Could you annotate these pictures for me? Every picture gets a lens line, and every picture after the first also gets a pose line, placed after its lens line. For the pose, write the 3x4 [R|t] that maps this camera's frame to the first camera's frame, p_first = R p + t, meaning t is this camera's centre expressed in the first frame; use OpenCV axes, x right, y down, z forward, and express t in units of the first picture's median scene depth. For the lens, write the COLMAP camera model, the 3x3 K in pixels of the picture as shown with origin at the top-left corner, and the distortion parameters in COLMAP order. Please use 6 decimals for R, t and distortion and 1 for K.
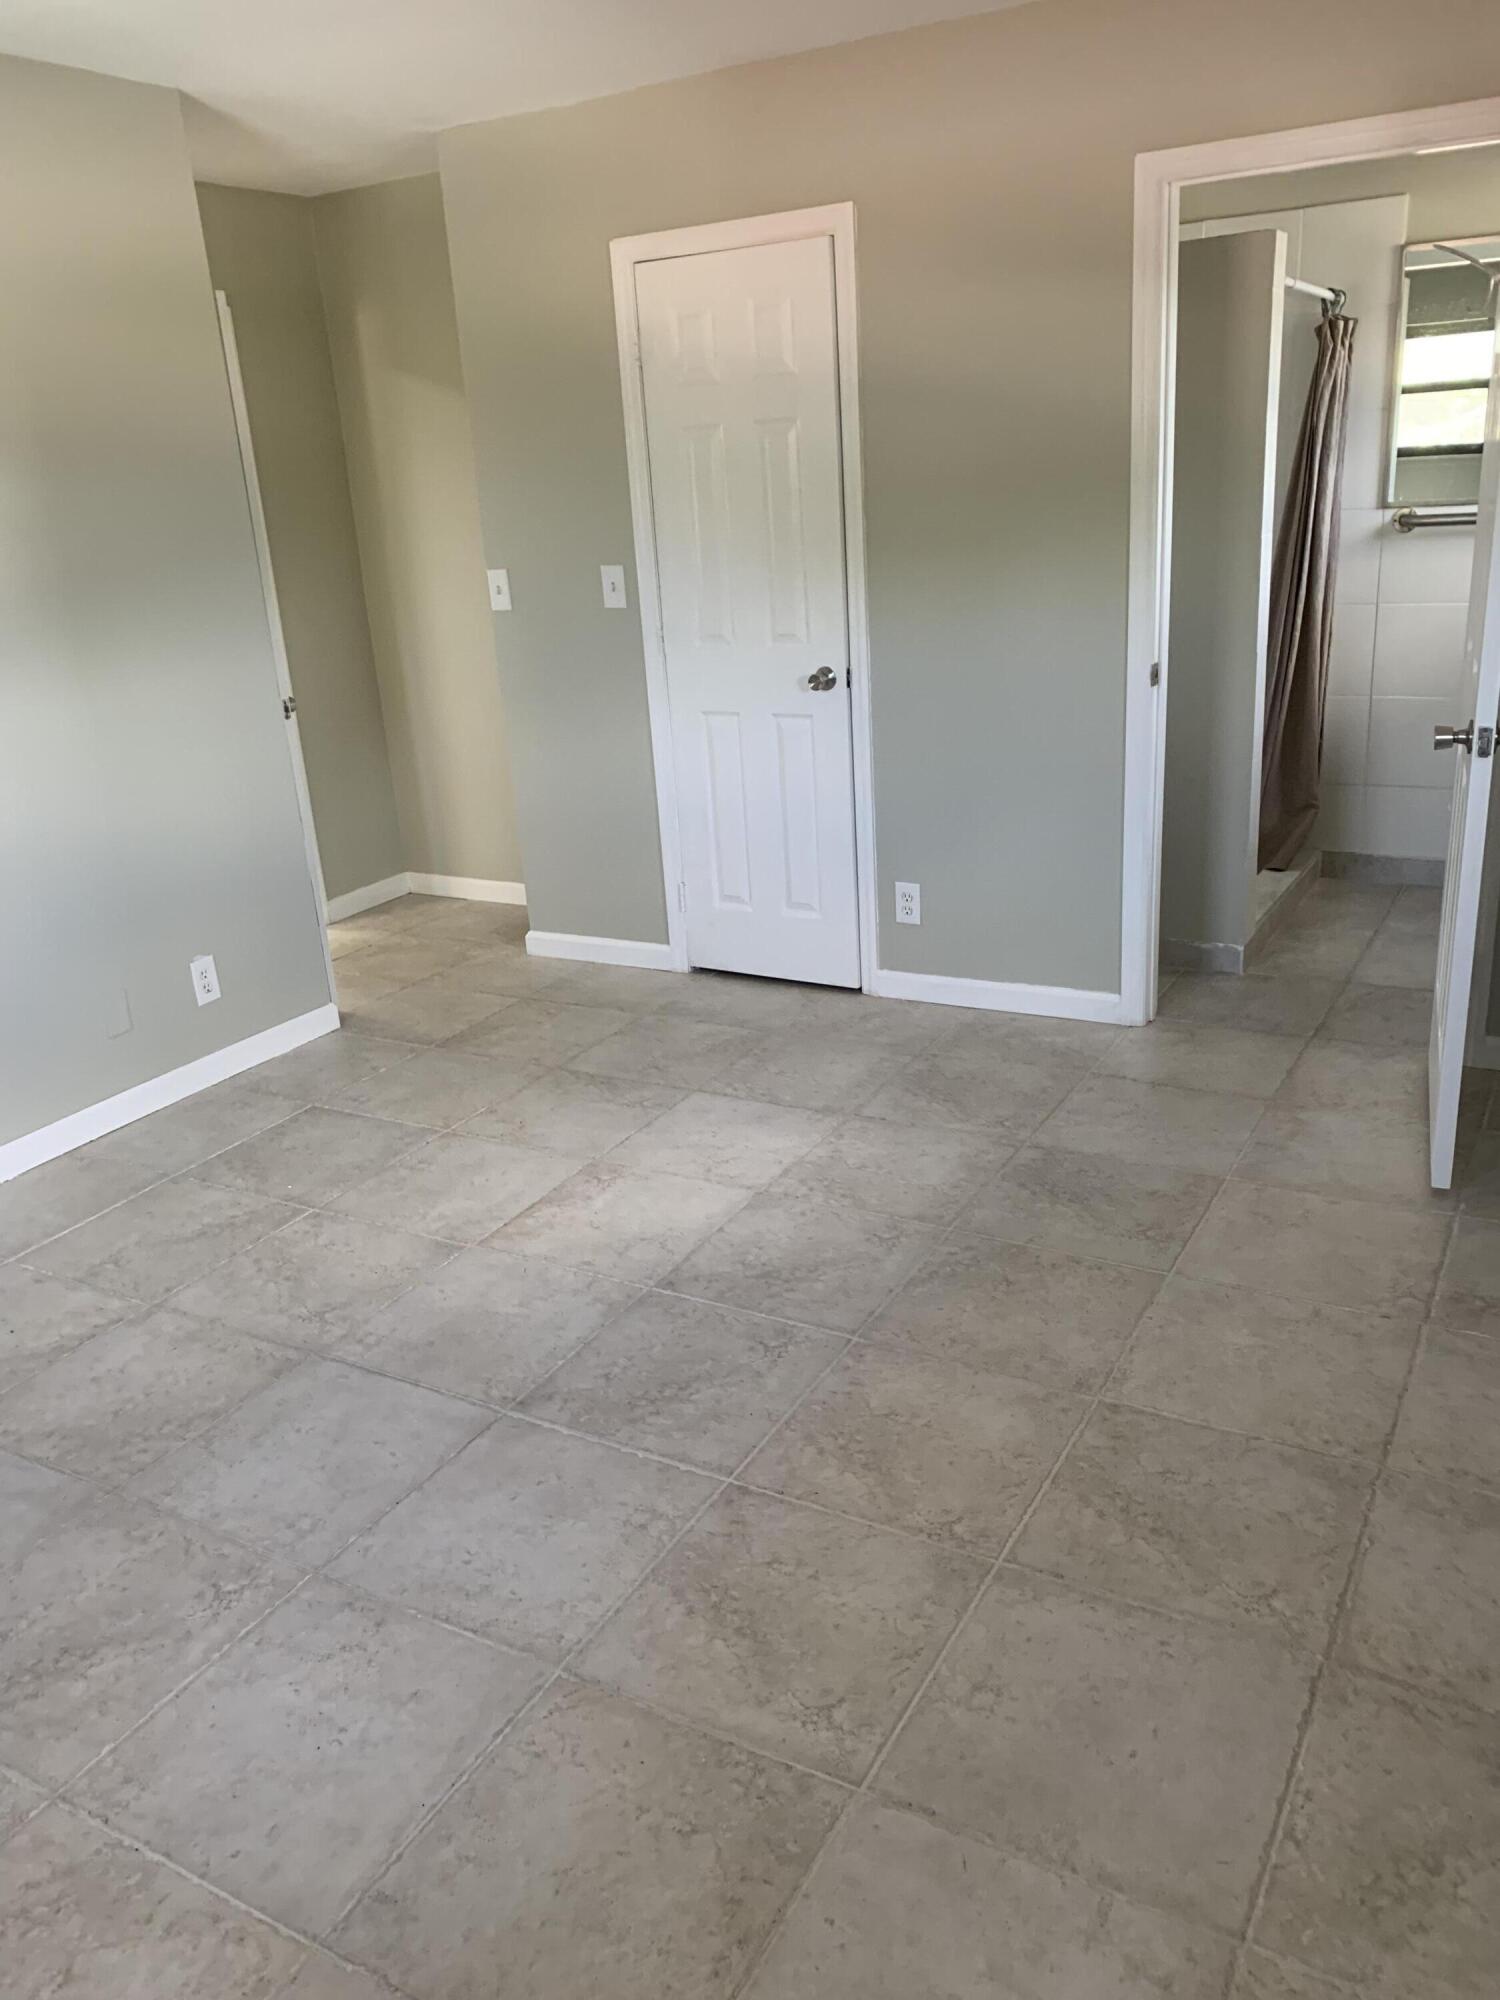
lens RADIAL K [[1555.5, 0, 752.3], [0, 1555.5, 968.8], [0, 0, 1]] dist [0.054816, -0.078933]
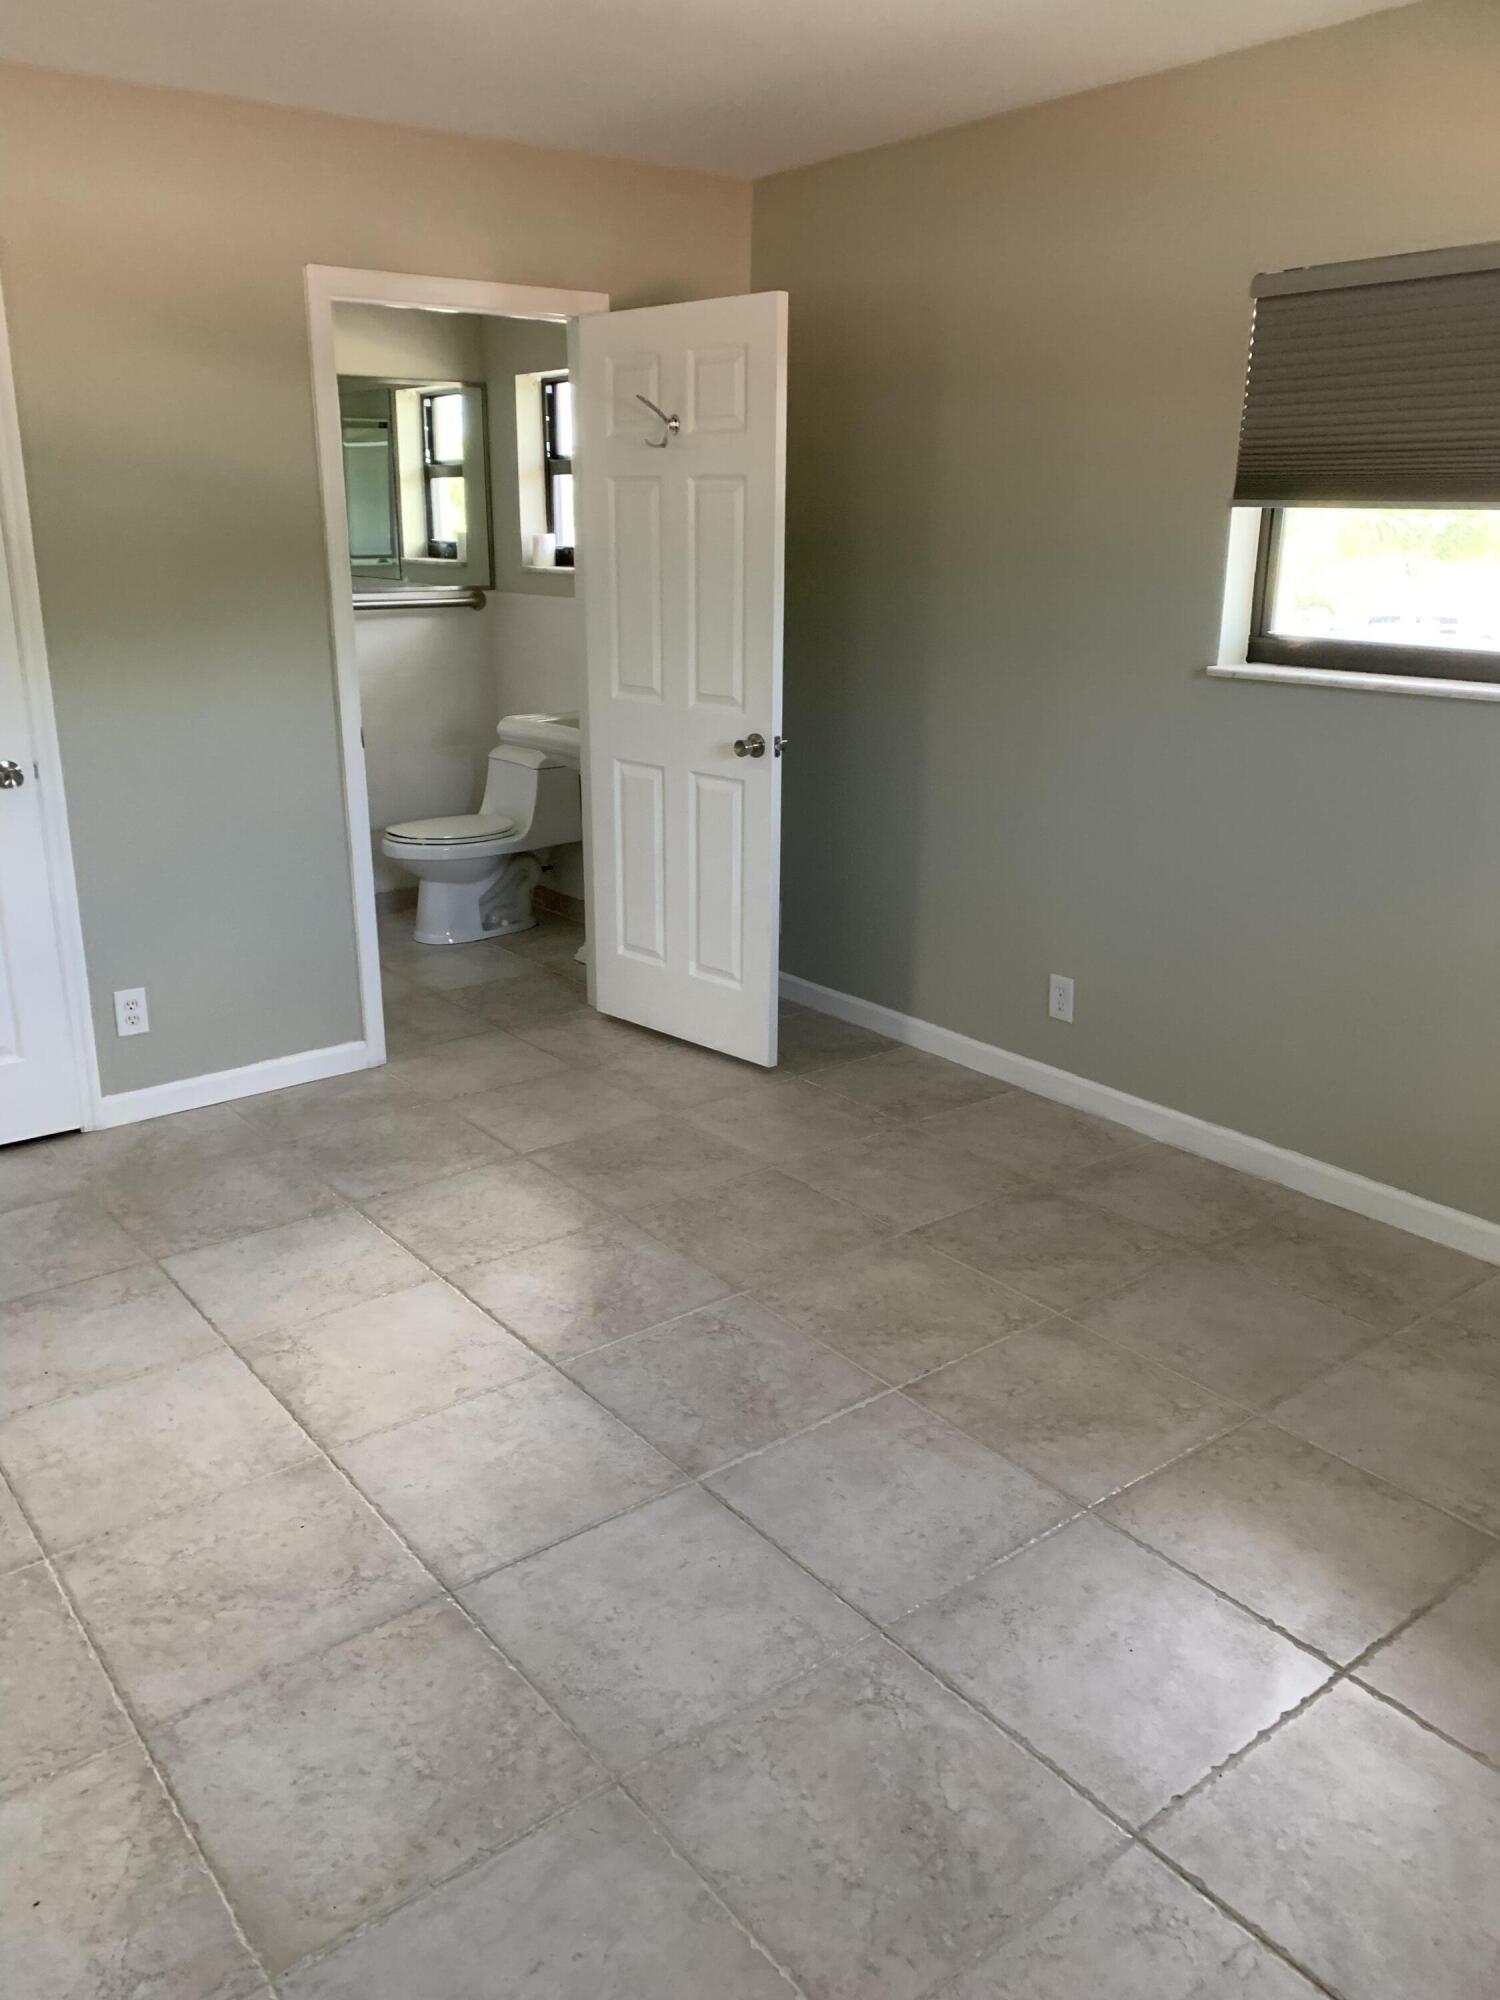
lens RADIAL K [[1555.5, 0, 752.3], [0, 1555.5, 968.8], [0, 0, 1]] dist [0.054816, -0.078933]
pose [[0.377353, -0.199205, 0.904390, -0.777739], [0.267395, 0.958432, 0.099539, -0.082044], [-0.886625, 0.204268, 0.414934, 0.424357]]
